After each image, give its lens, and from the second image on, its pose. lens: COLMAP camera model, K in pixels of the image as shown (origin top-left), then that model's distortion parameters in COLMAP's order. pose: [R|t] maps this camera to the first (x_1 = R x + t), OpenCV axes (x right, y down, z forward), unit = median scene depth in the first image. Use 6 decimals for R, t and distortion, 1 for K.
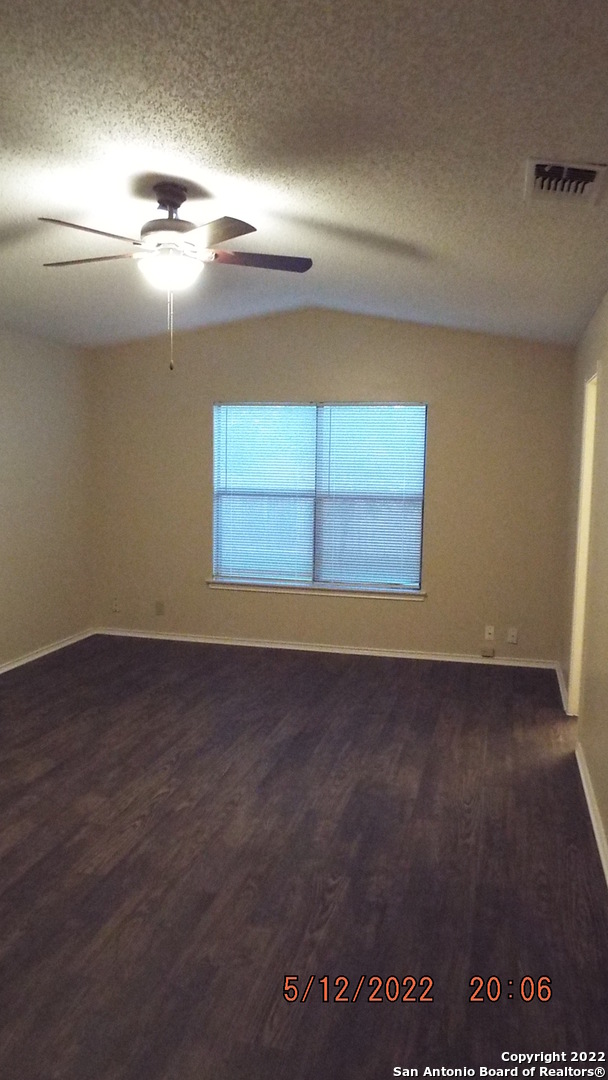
lens RADIAL K [[809.4, 0, 328.7], [0, 809.4, 539.0], [0, 0, 1]] dist [-0.018716, 0.037776]
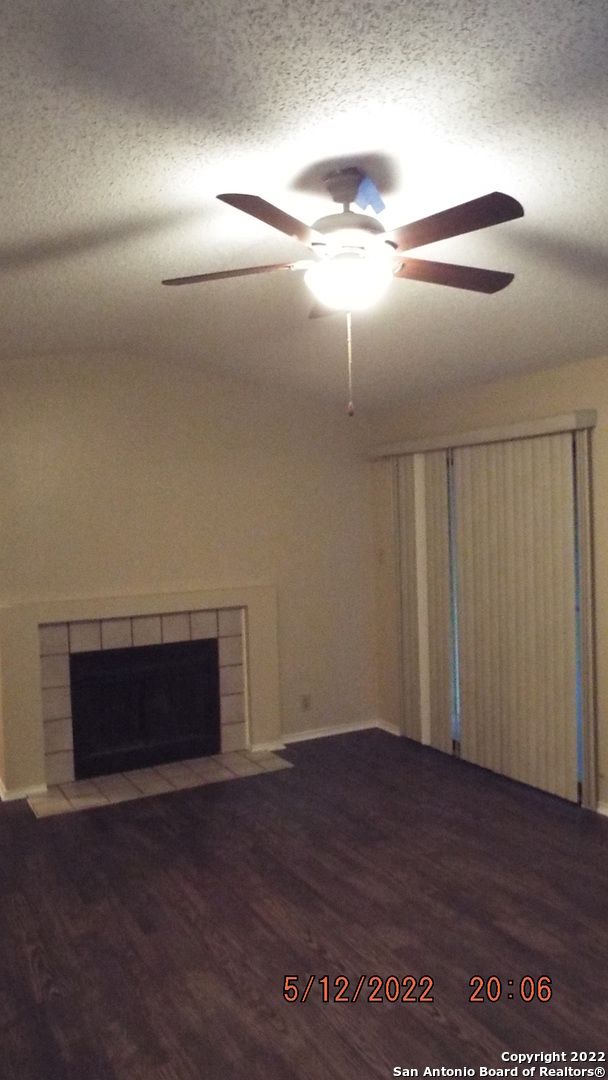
lens RADIAL K [[809.4, 0, 328.7], [0, 809.4, 539.0], [0, 0, 1]] dist [-0.018716, 0.037776]
pose [[-0.752906, 0.015182, -0.657953, 0.331004], [-0.049743, 0.995561, 0.079893, -0.166018], [0.656246, 0.092881, -0.748809, 1.650109]]
